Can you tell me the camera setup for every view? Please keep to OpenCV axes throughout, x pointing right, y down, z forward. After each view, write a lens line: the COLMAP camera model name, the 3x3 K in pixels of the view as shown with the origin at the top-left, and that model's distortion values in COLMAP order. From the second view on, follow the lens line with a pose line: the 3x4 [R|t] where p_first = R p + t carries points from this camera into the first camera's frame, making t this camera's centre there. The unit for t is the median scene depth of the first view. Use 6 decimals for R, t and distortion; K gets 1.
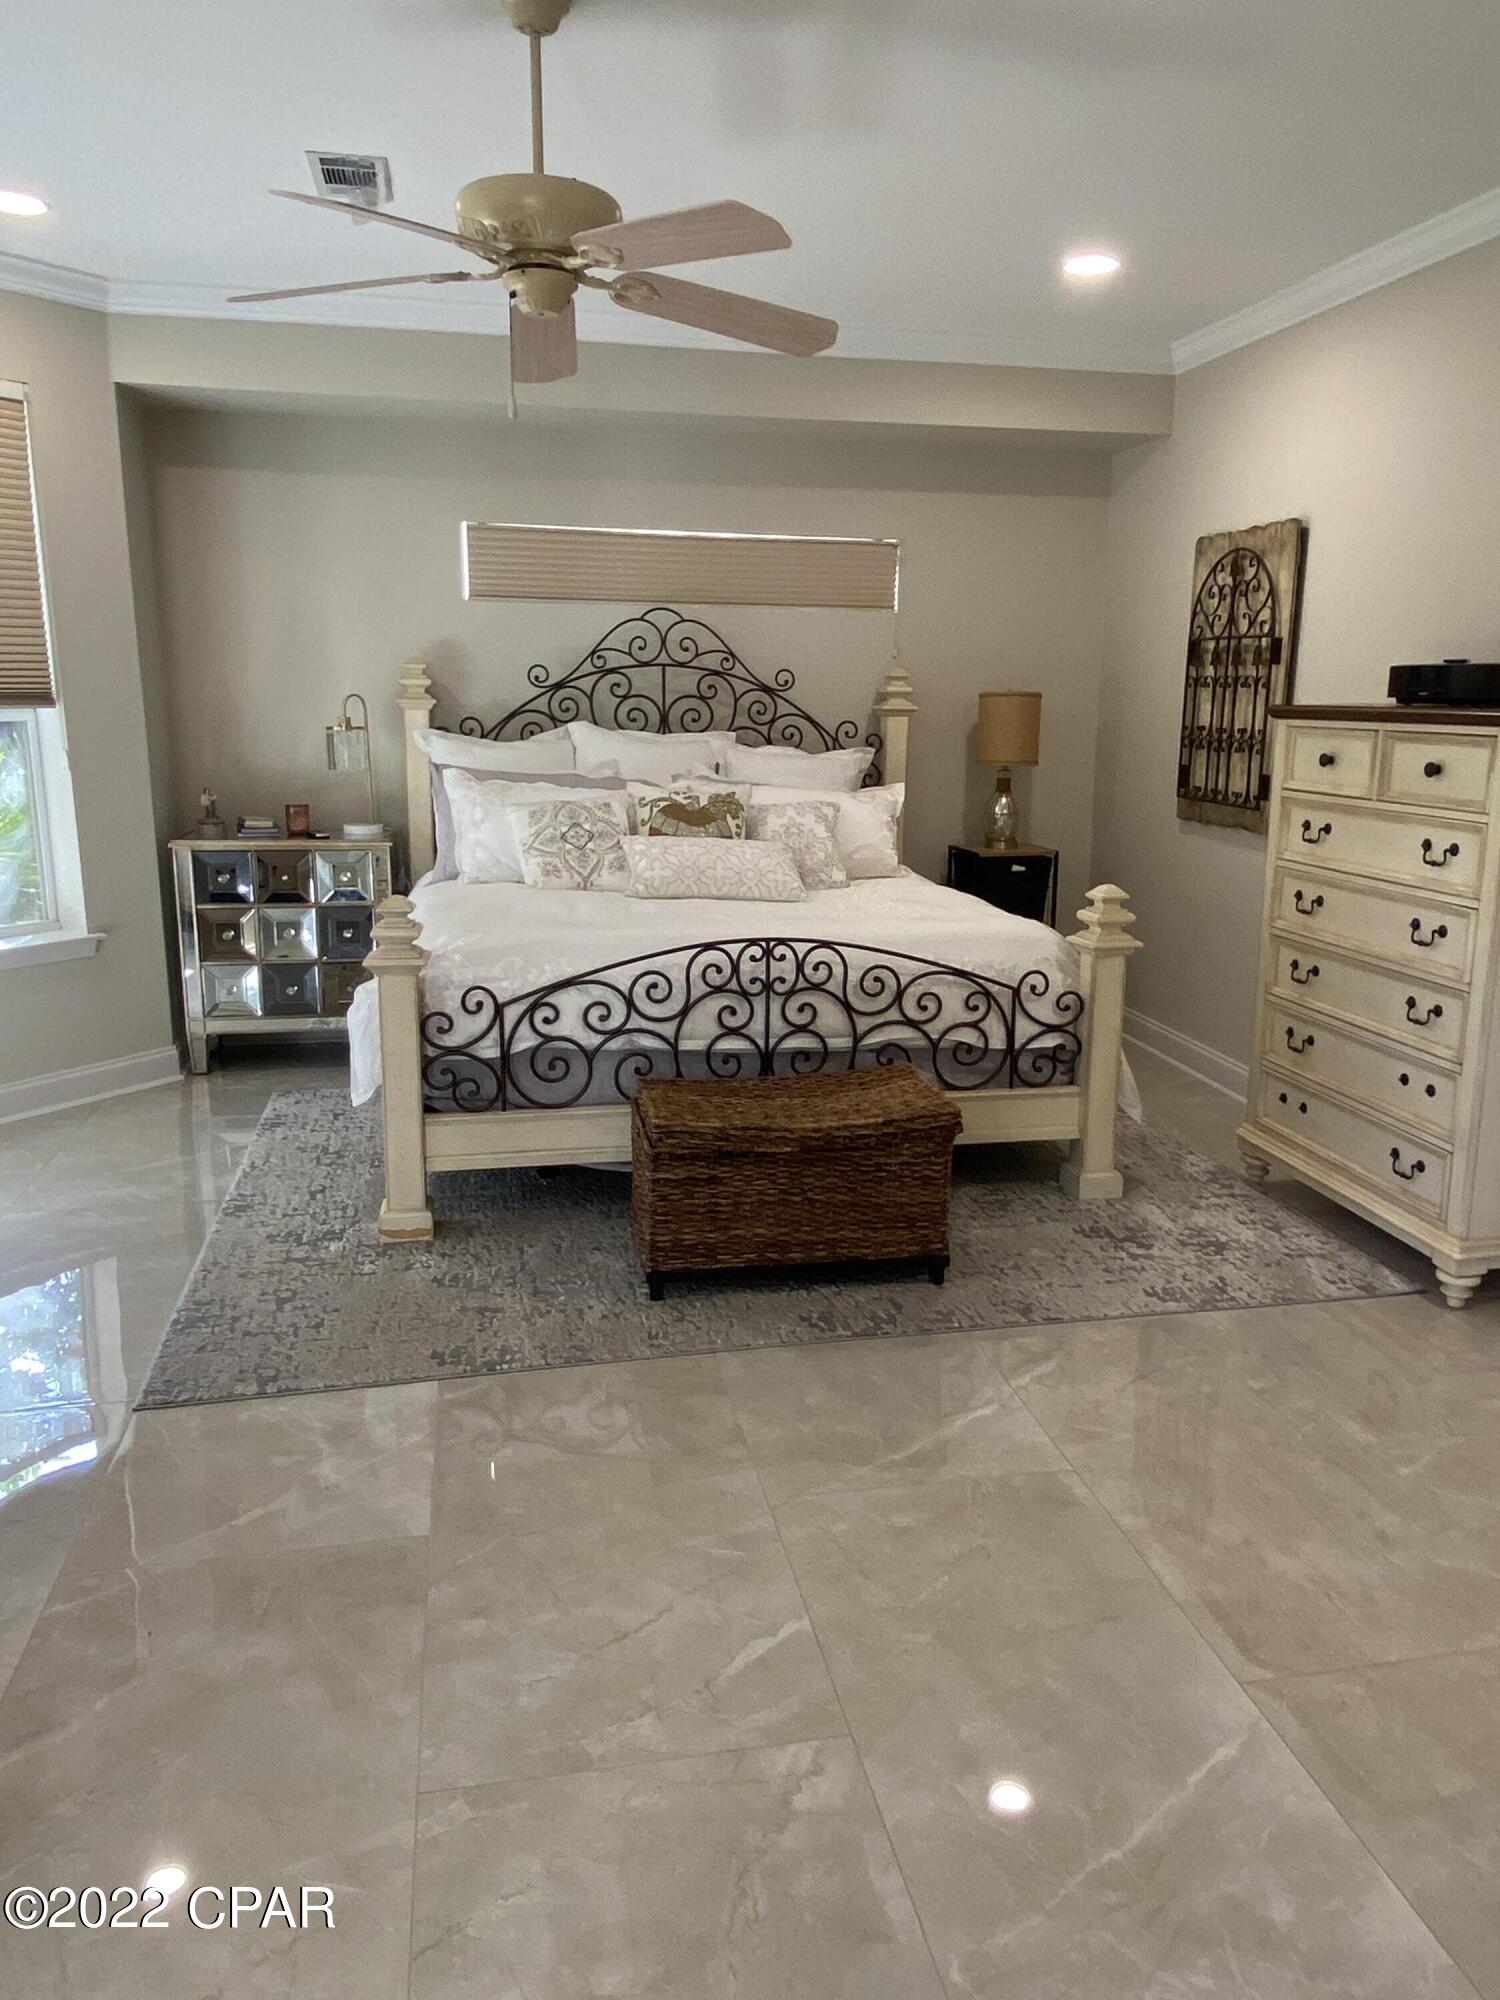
lens RADIAL K [[1419.0, 0, 754.6], [0, 1419.0, 991.6], [0, 0, 1]] dist [0.087117, -0.101634]
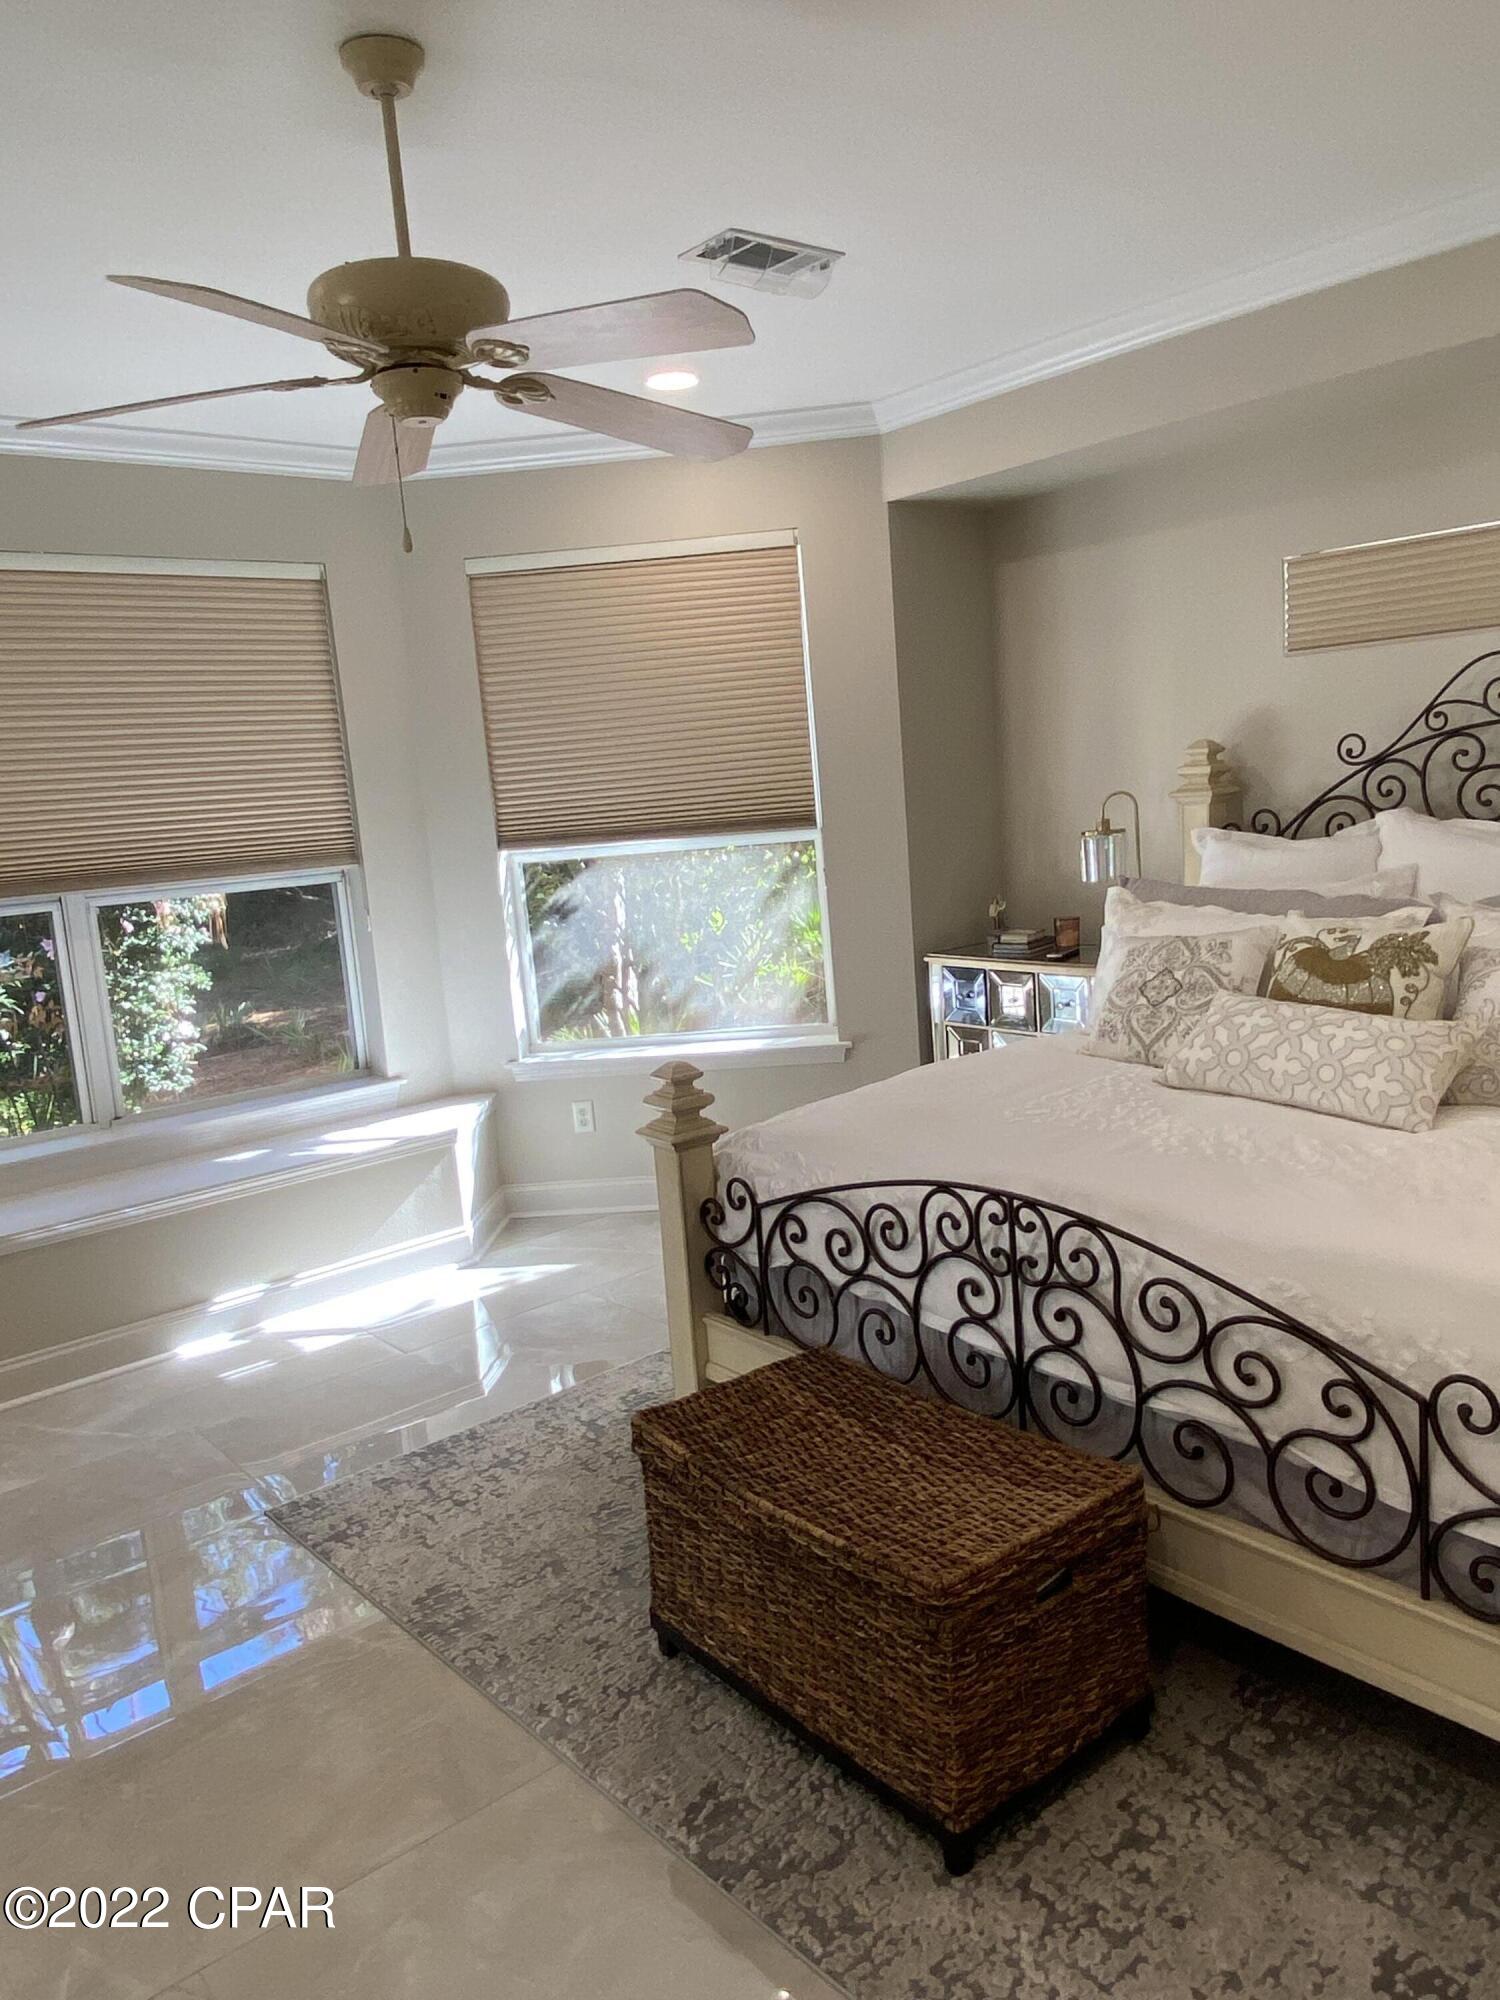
lens RADIAL K [[1419.0, 0, 754.6], [0, 1419.0, 991.6], [0, 0, 1]] dist [0.087117, -0.101634]
pose [[0.482587, 0.086703, -0.871546, 0.502837], [-0.104432, 0.993685, 0.041028, -0.140938], [0.869600, 0.071217, 0.488595, 0.564823]]
